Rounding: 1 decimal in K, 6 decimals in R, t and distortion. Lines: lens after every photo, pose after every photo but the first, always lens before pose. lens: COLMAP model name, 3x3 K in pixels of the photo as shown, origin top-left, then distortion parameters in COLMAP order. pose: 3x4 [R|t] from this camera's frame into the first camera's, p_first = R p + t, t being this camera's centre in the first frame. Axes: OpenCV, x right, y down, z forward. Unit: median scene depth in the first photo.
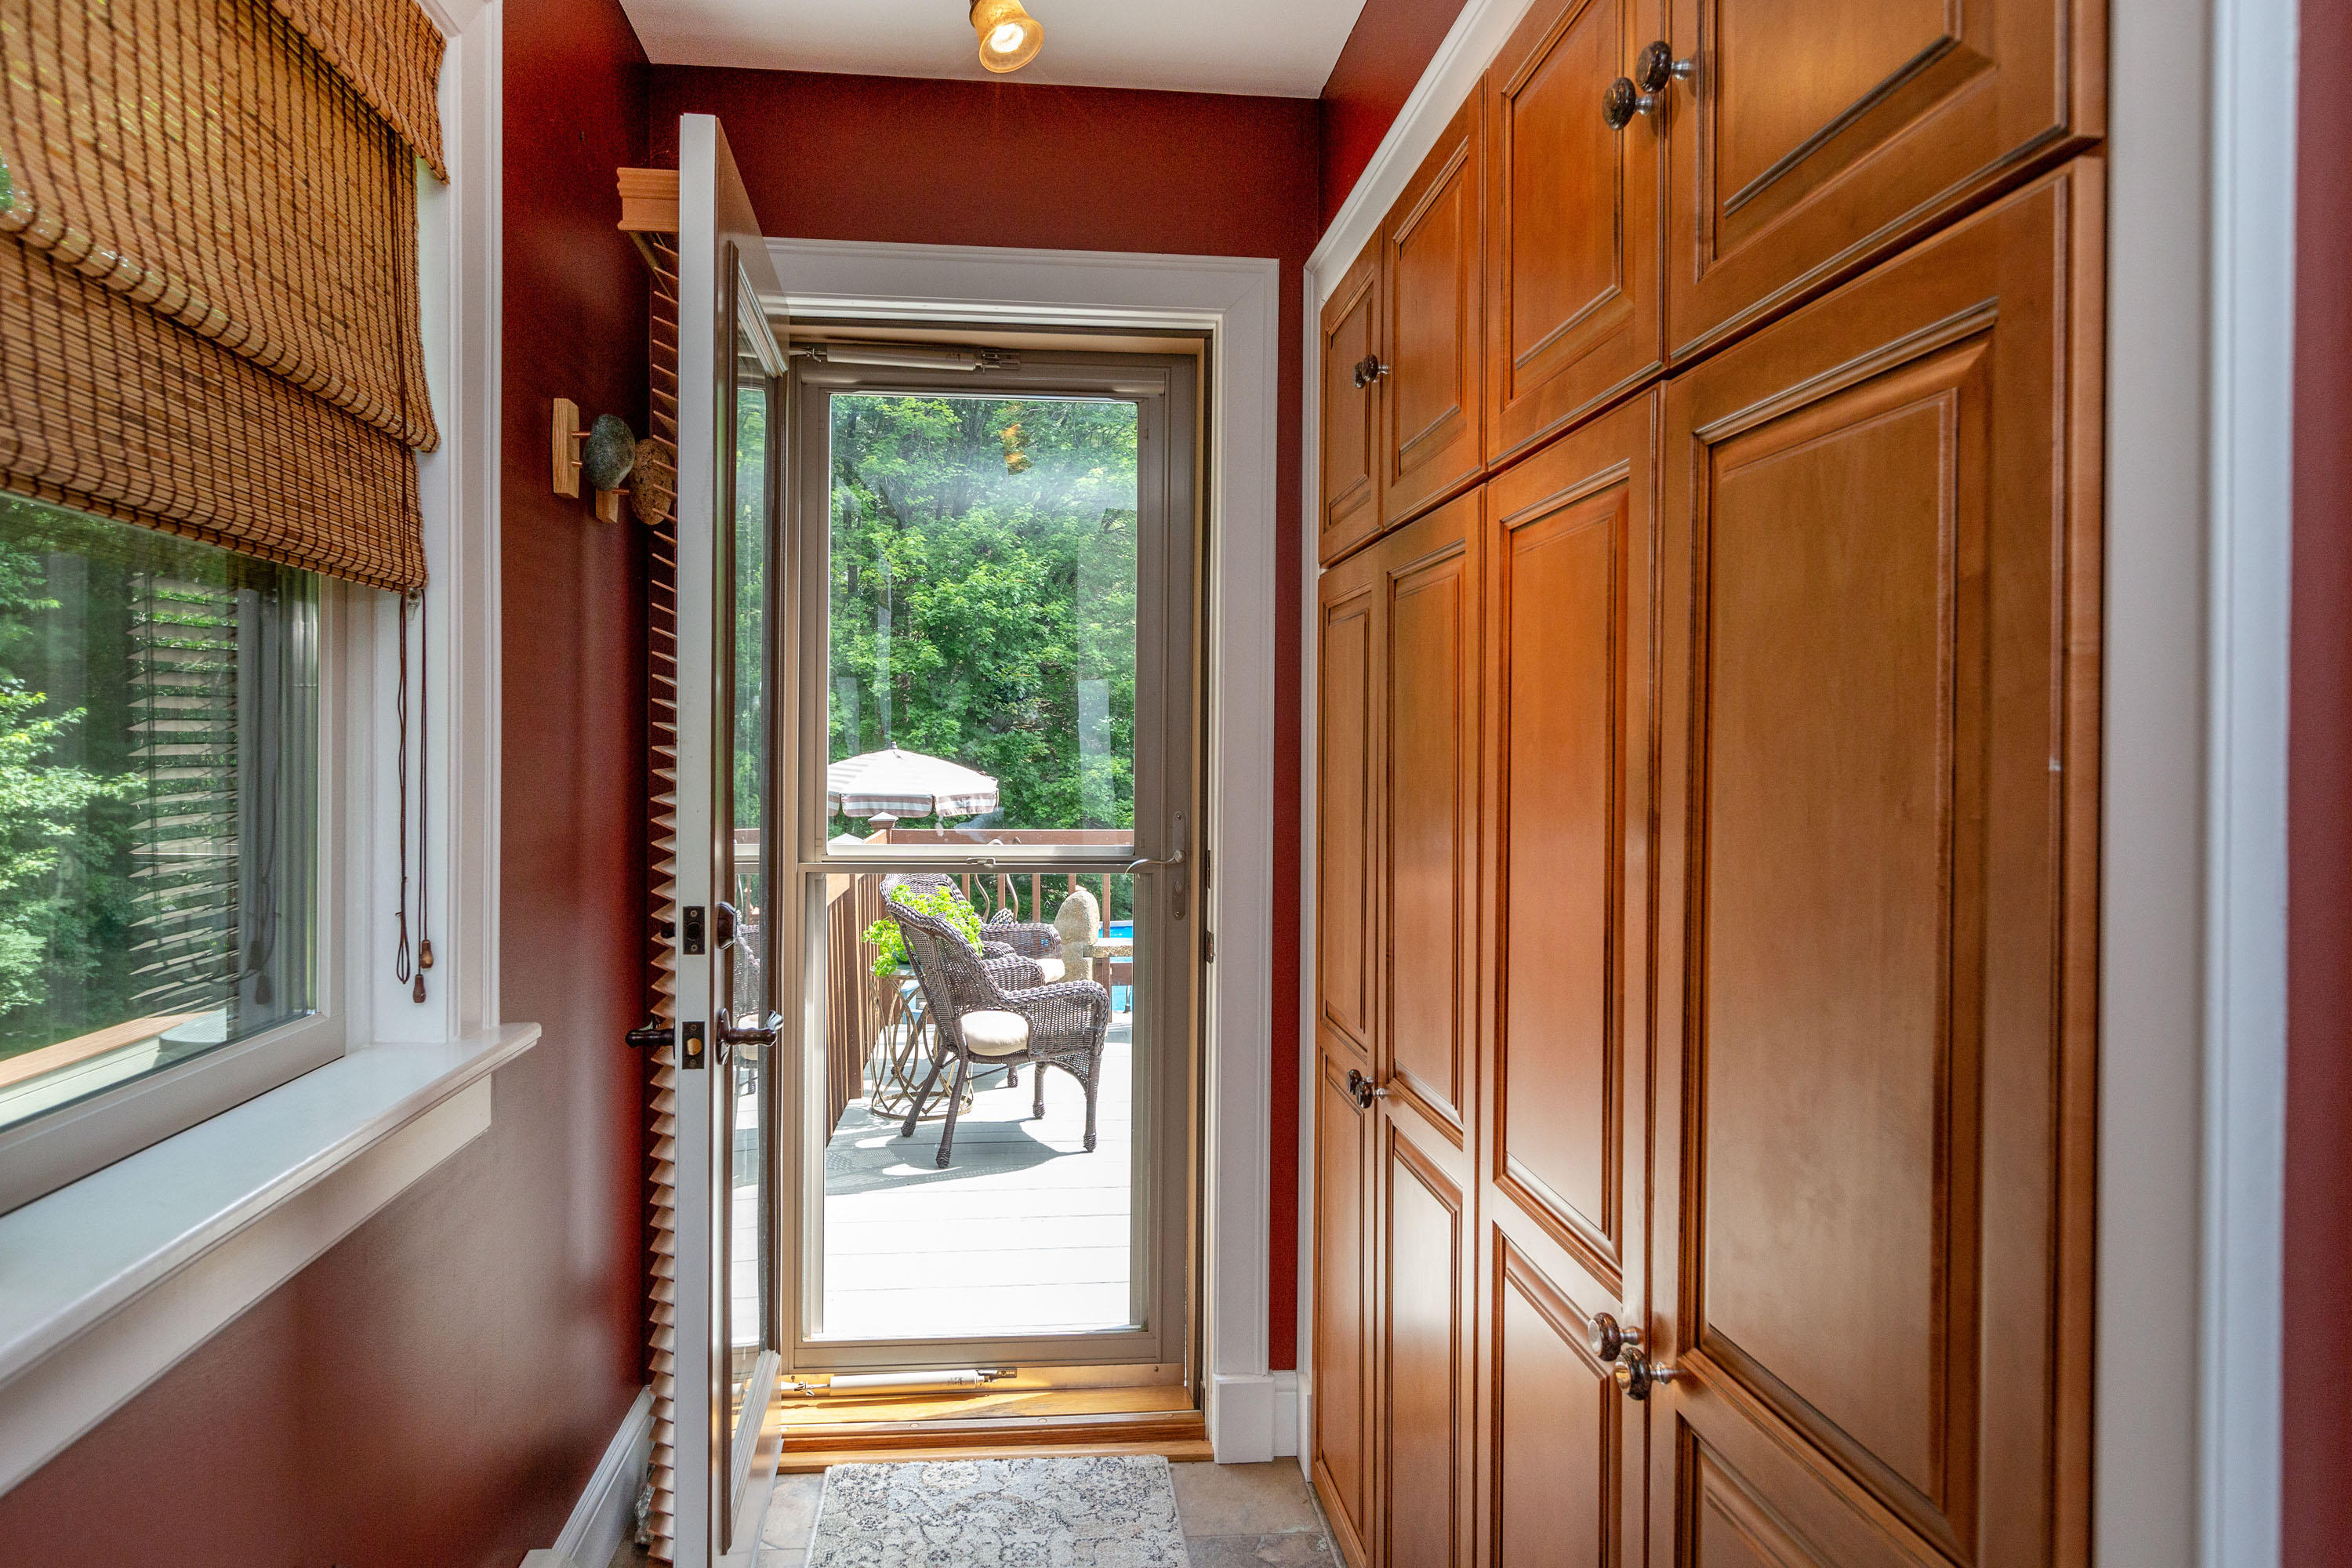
lens RADIAL K [[1566.5, 0, 1175.7], [0, 1566.5, 777.6], [0, 0, 1]] dist [0.000056, 0.000012]
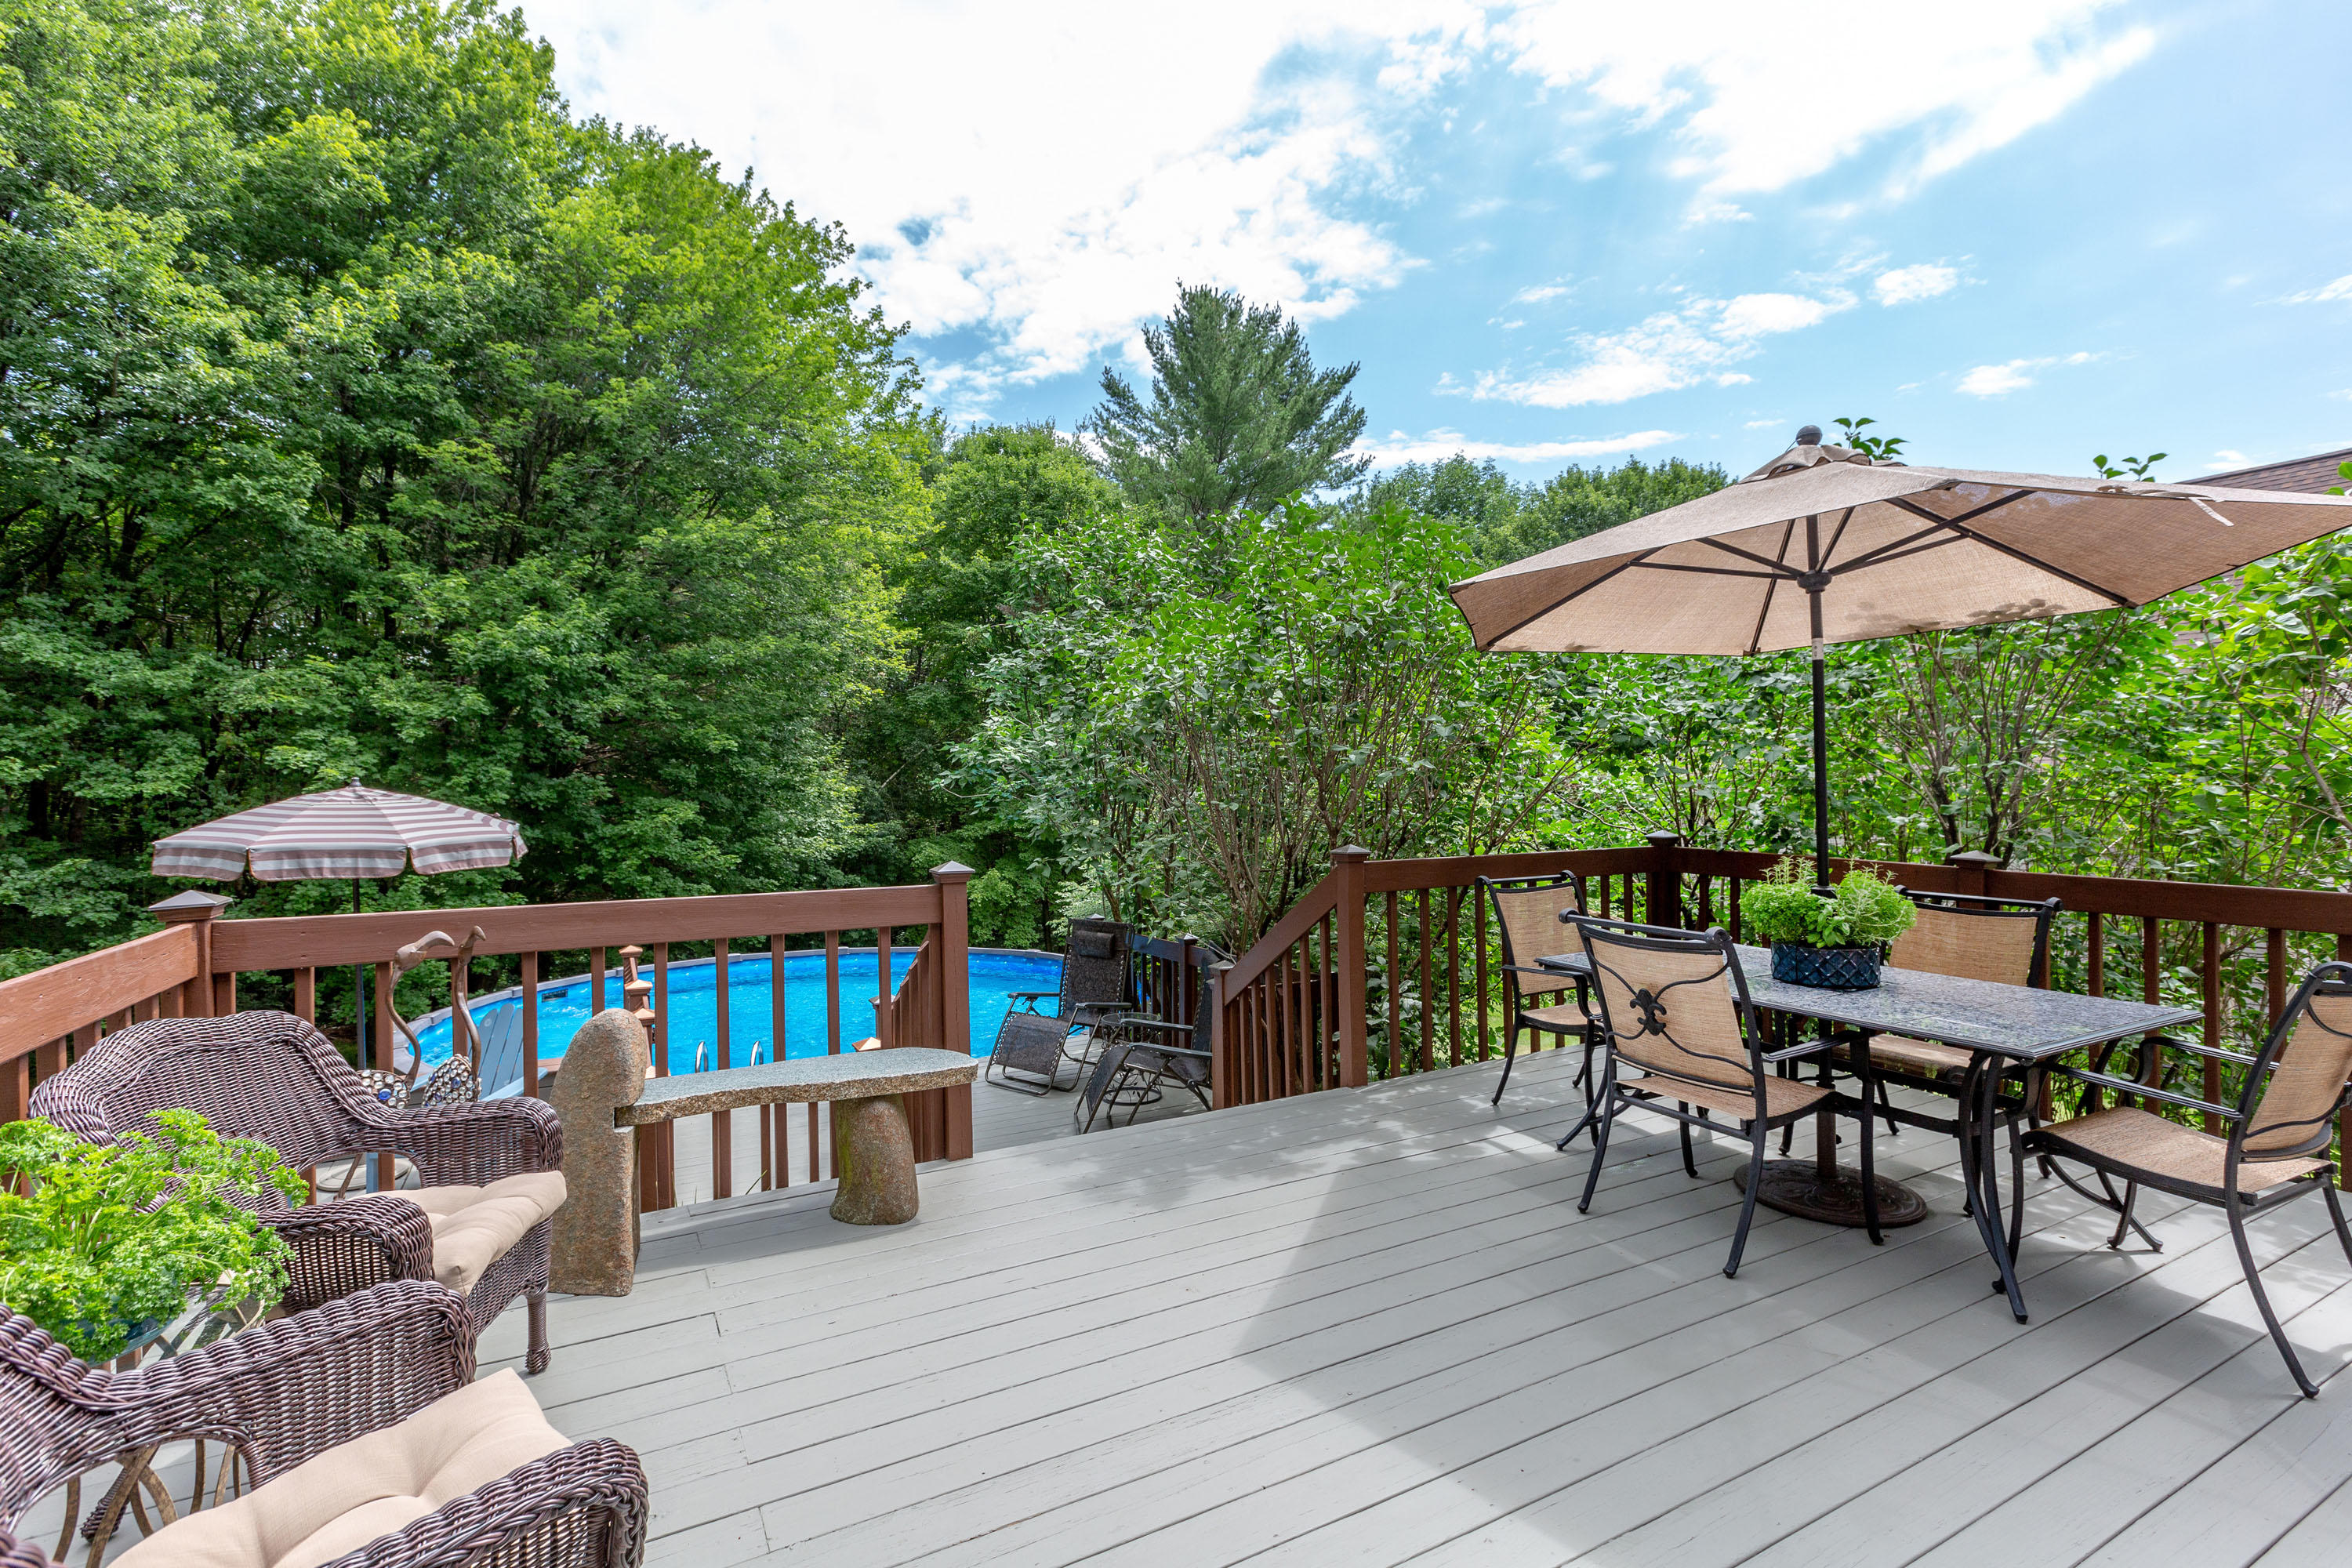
lens RADIAL K [[1066.7, 0, 1187.2], [0, 1066.7, 768.7], [0, 0, 1]] dist [0.004290, 0.000150]
pose [[0.919981, -0.007576, 0.391889, -0.006599], [0.023950, 0.999032, -0.036910, 0.001007], [-0.391230, 0.043342, 0.919272, 0.199939]]
